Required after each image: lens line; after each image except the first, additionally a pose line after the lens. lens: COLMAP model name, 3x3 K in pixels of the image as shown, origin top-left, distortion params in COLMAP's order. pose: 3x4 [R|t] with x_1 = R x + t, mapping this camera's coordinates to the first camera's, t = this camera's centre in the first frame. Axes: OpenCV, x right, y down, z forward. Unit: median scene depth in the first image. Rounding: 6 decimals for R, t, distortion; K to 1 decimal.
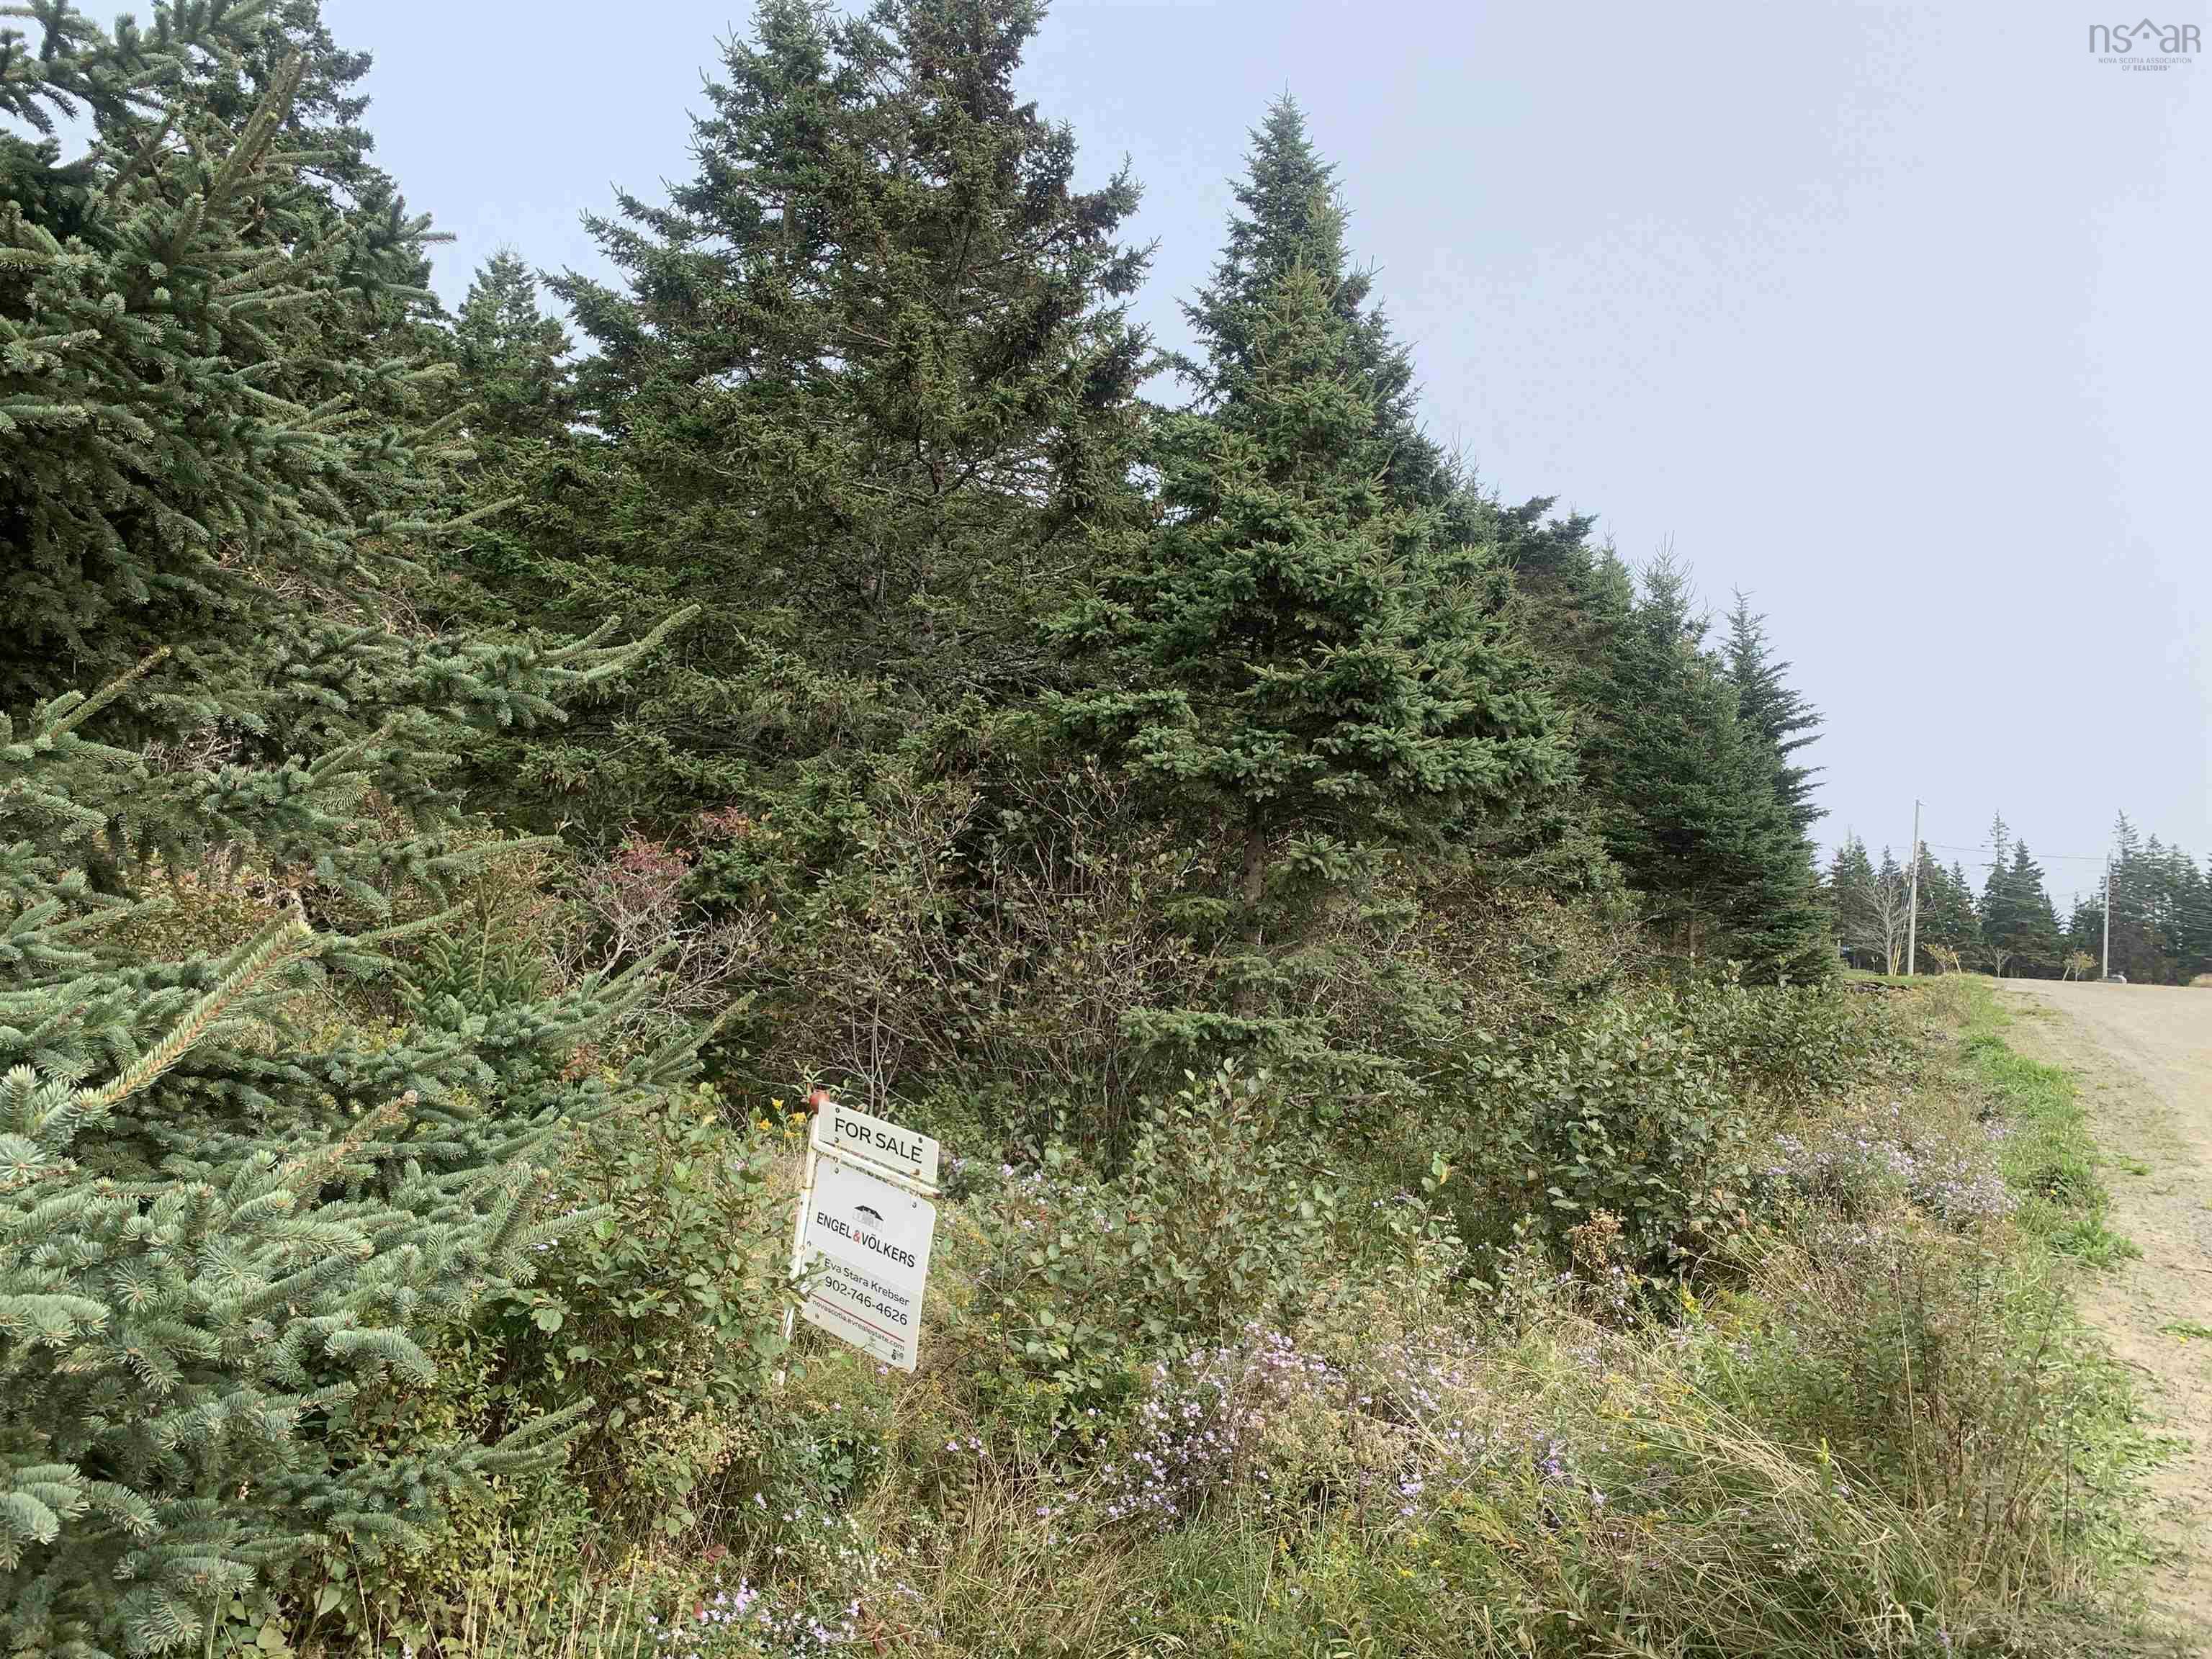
lens RADIAL K [[1694.3, 0, 1134.2], [0, 1694.3, 839.1], [0, 0, 1]] dist [0.096718, -0.141393]
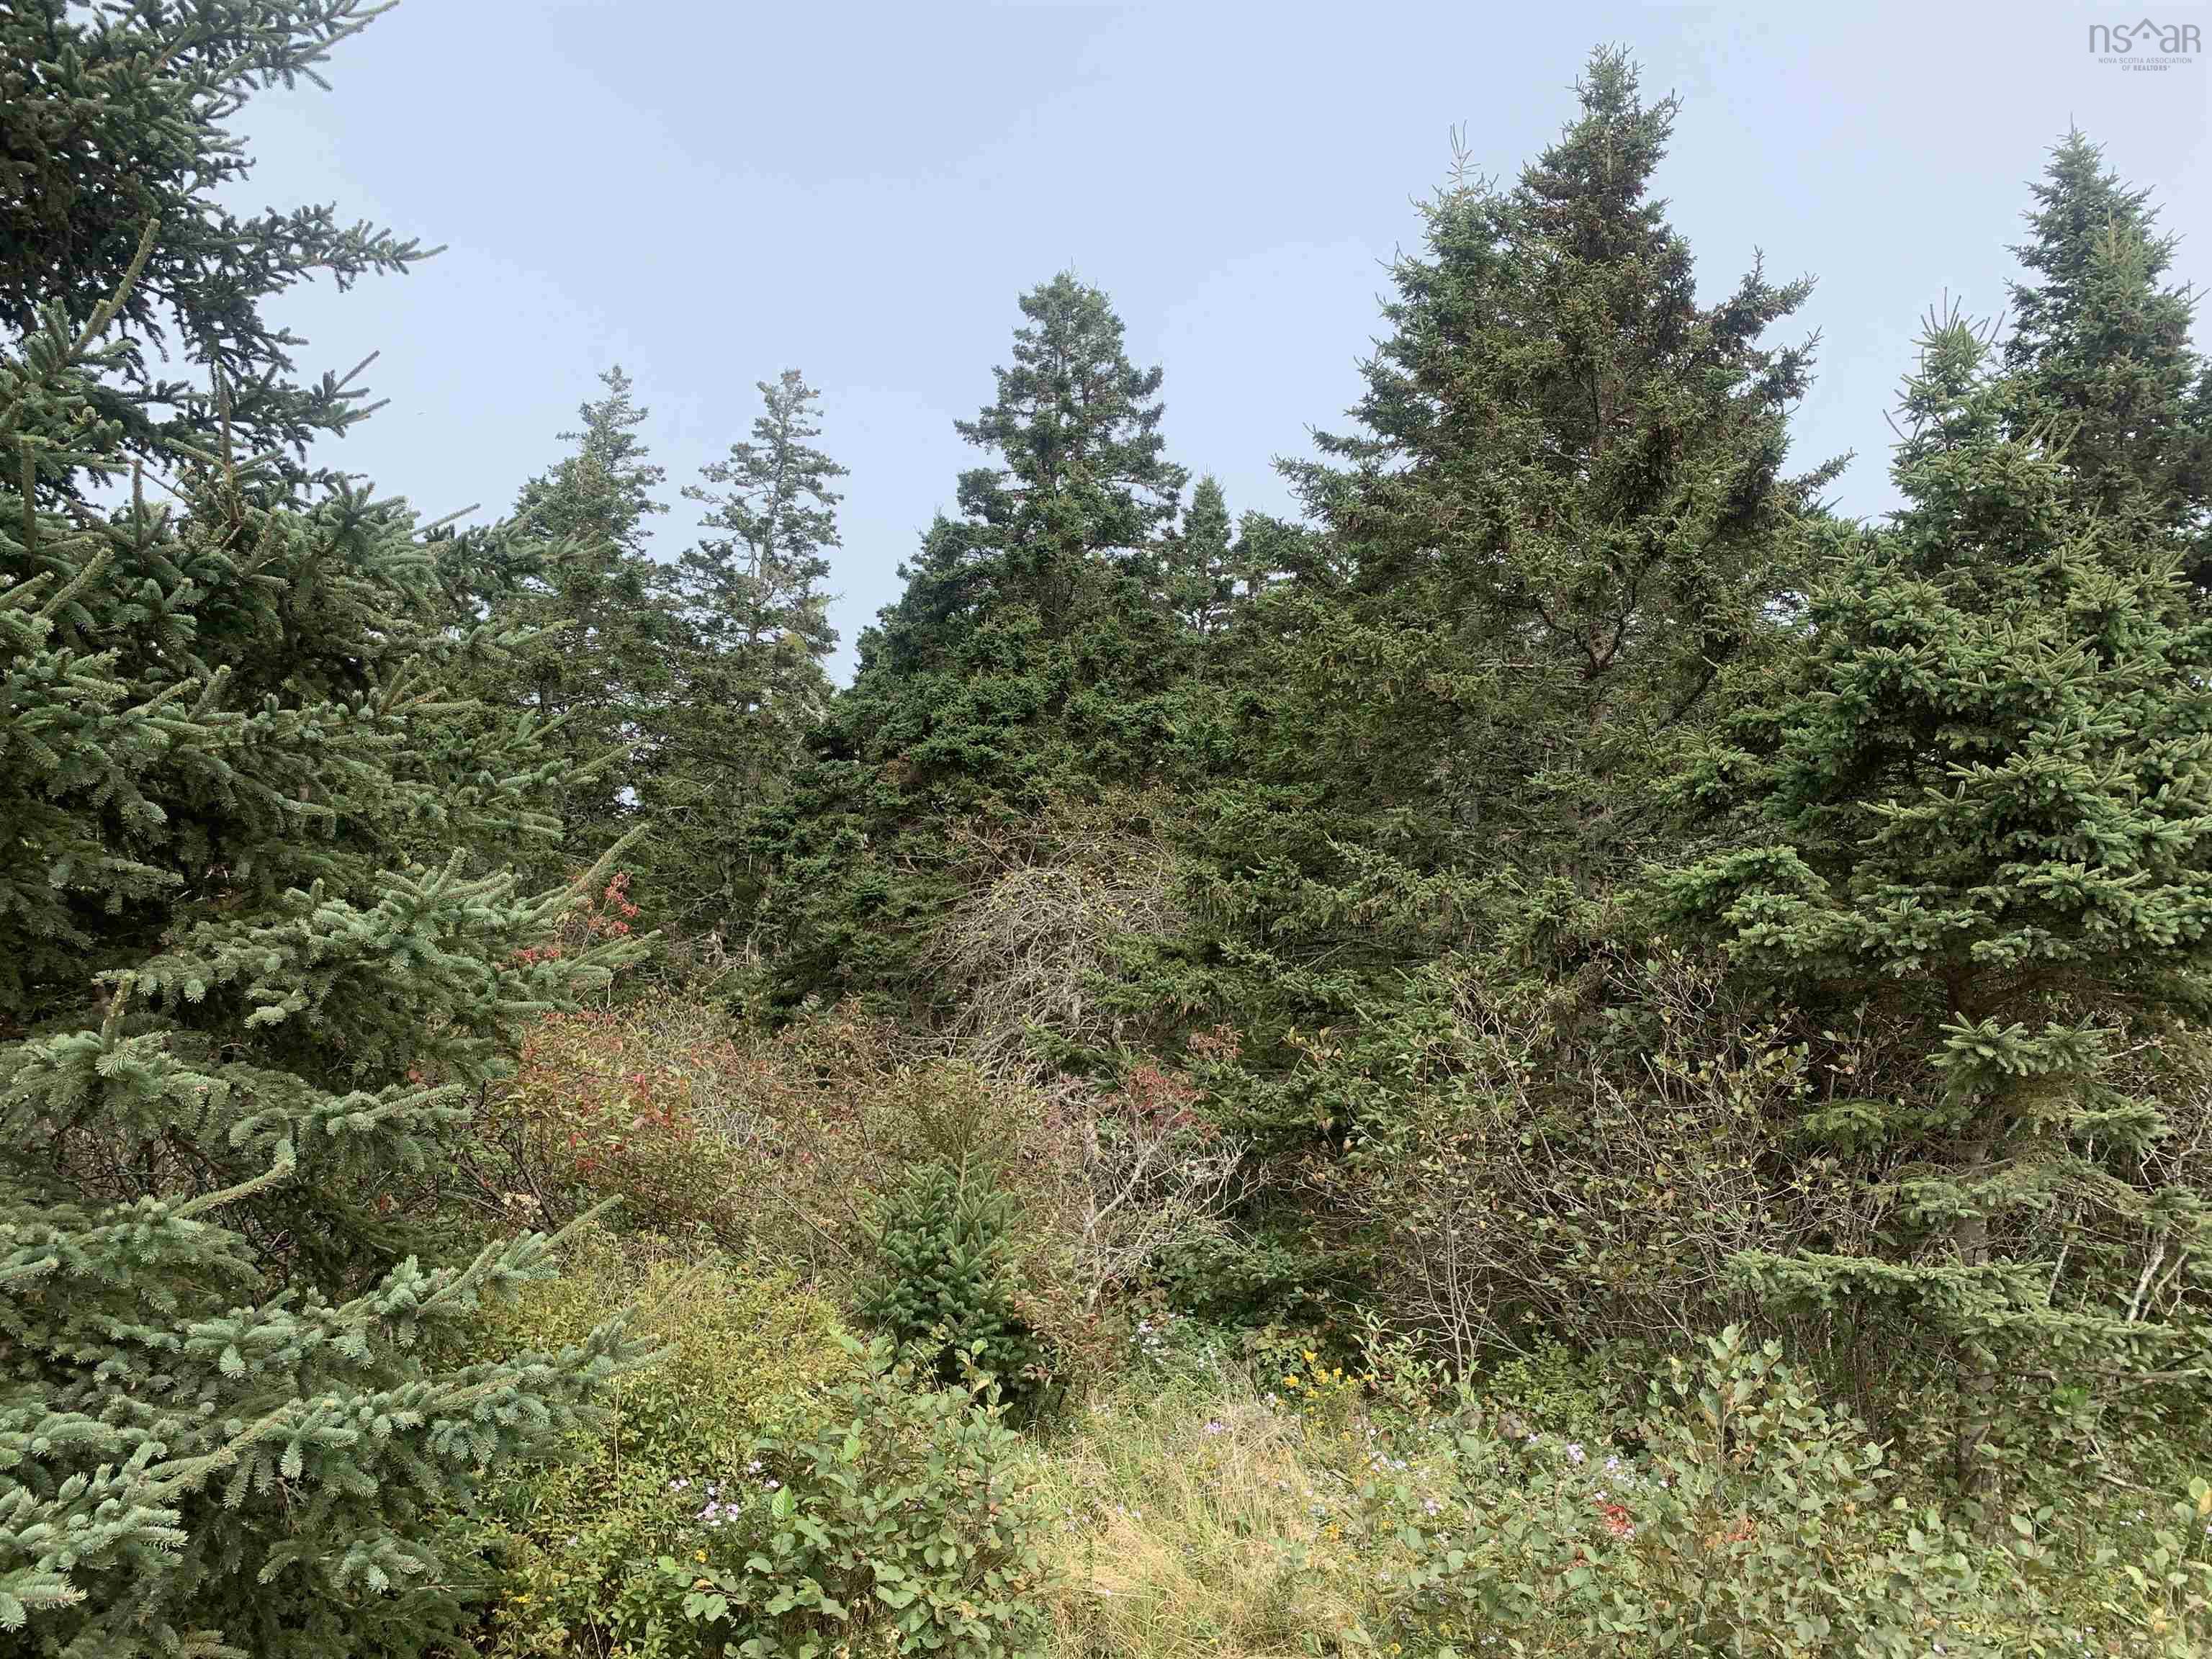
lens RADIAL K [[1734.9, 0, 1106.0], [0, 1734.9, 829.5], [0, 0, 1]] dist [0.007784, 0.010258]
pose [[0.850559, -0.117160, -0.512663, 0.175064], [0.049157, 0.988311, -0.144306, 0.007699], [0.523578, 0.097540, 0.846376, 0.131888]]
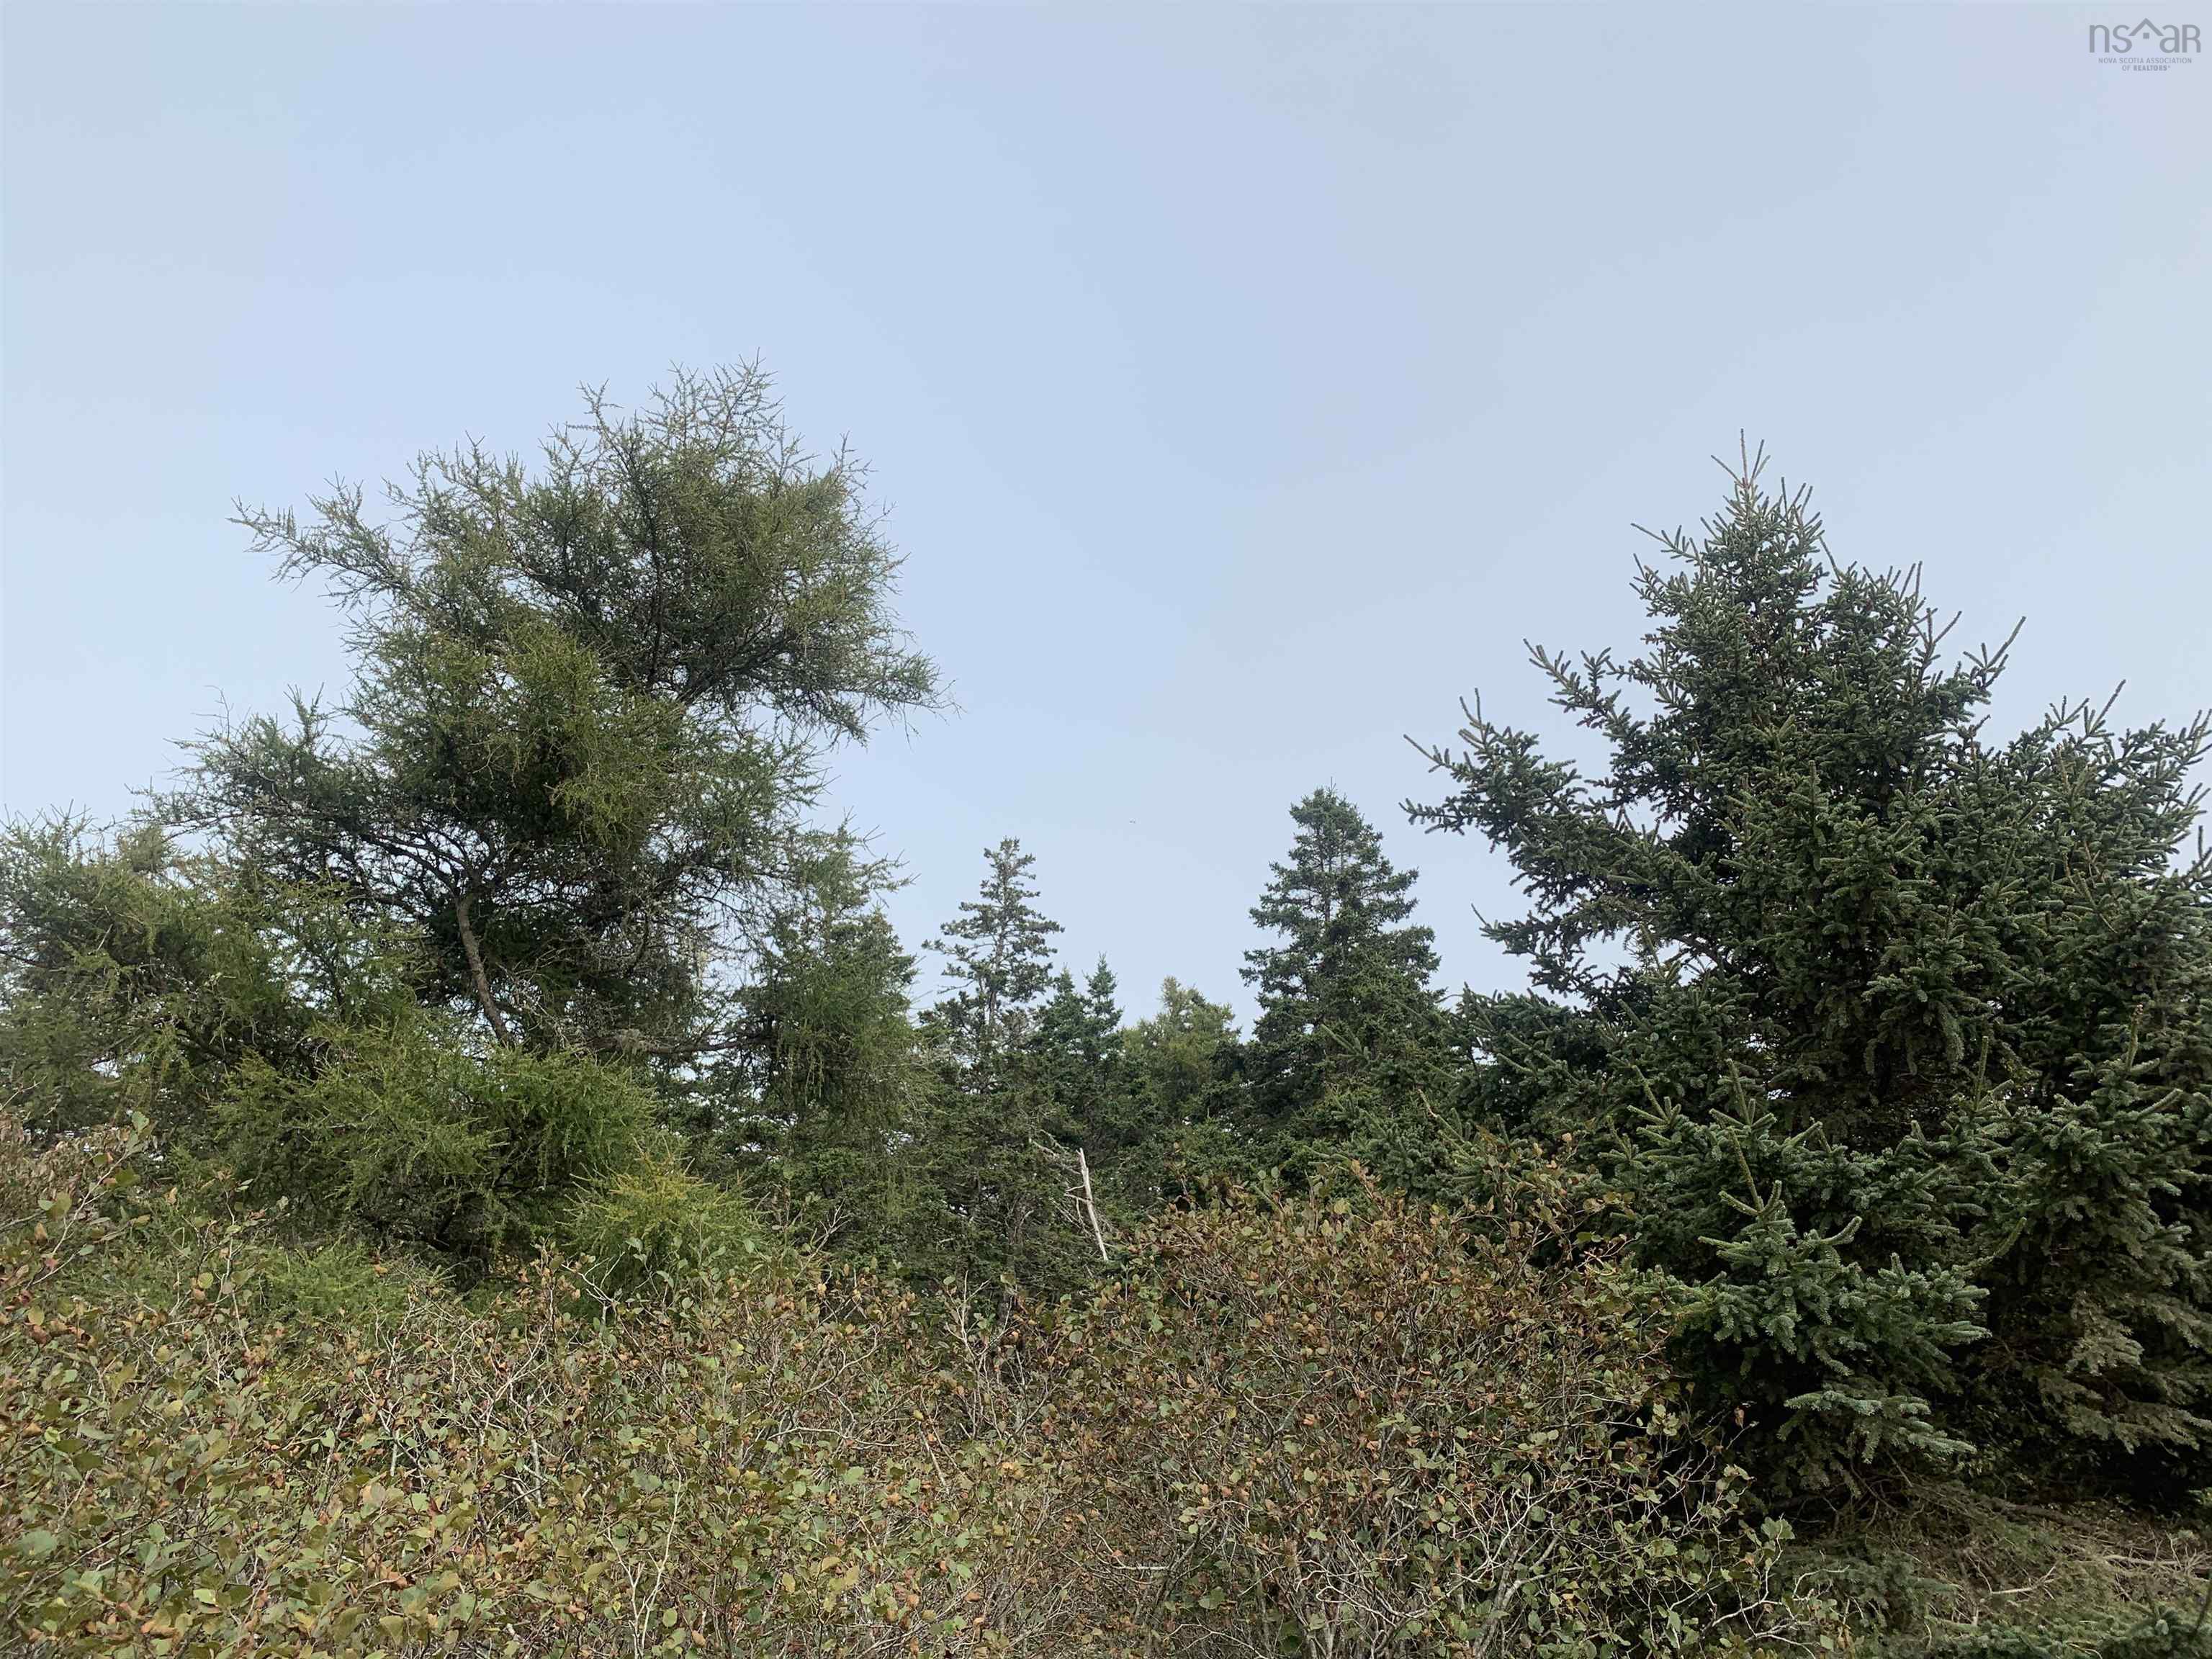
lens RADIAL K [[1750.4, 0, 1036.5], [0, 1750.4, 740.2], [0, 0, 1]] dist [-0.009709, -0.009383]
pose [[0.894427, -0.213012, -0.393226, -0.373439], [0.046128, 0.918531, -0.392650, -0.066952], [0.444829, 0.333058, 0.831384, -0.745277]]
